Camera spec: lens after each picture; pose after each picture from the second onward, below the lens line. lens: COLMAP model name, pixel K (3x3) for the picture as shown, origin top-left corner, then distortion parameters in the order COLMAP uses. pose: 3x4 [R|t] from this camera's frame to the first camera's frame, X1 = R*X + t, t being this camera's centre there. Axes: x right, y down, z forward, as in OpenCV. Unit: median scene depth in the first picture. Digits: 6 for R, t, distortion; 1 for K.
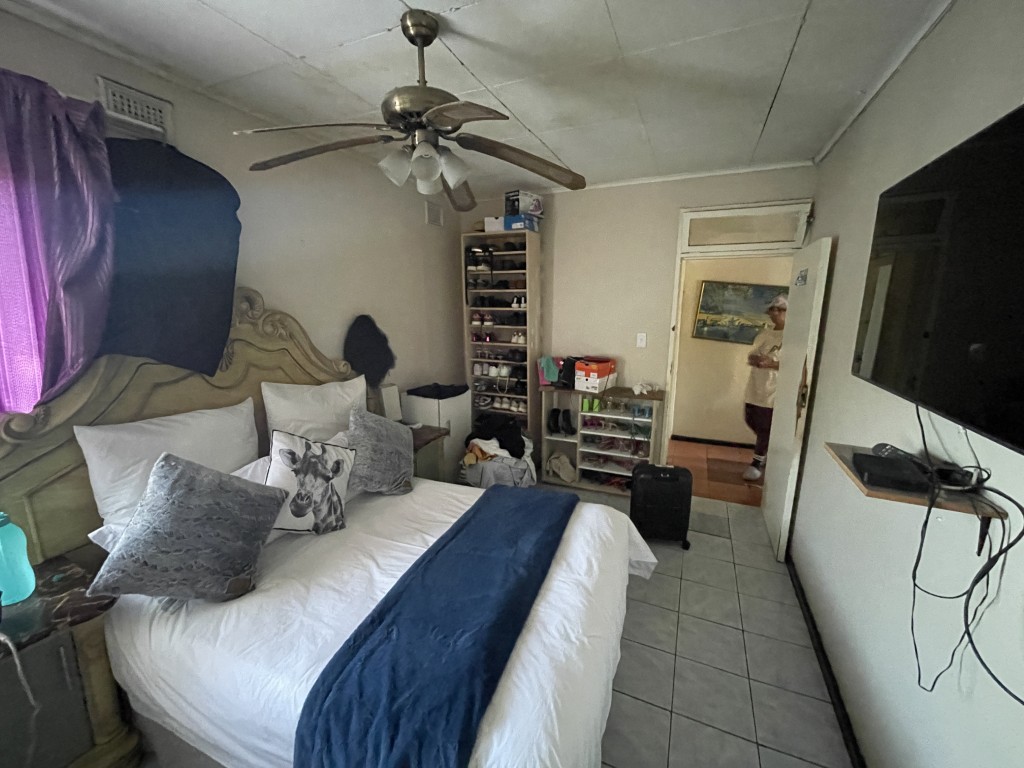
lens RADIAL K [[414.7, 0, 511.5], [0, 414.7, 381.7], [0, 0, 1]] dist [-0.001049, 0.000041]
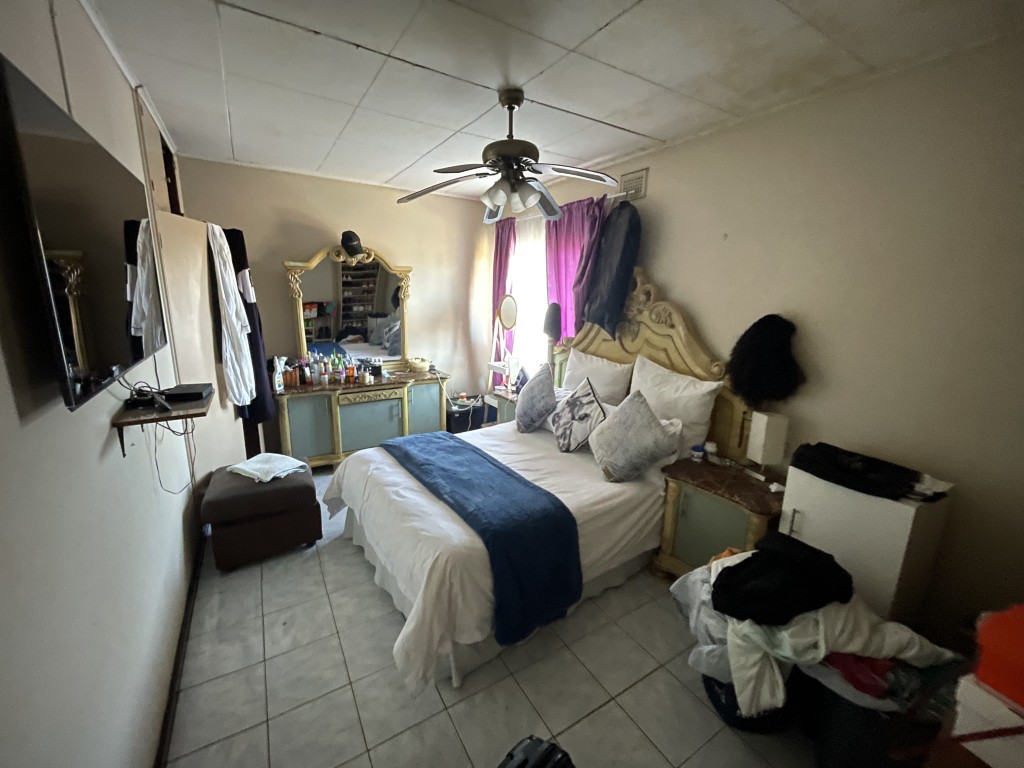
lens RADIAL K [[414.7, 0, 509.2], [0, 414.7, 378.9], [0, 0, 1]] dist [-0.001049, 0.000041]
pose [[-0.566600, 0.164144, -0.807478, 0.796768], [-0.178982, 0.932043, 0.315056, -0.296166], [0.804319, 0.323035, -0.498717, 1.459718]]
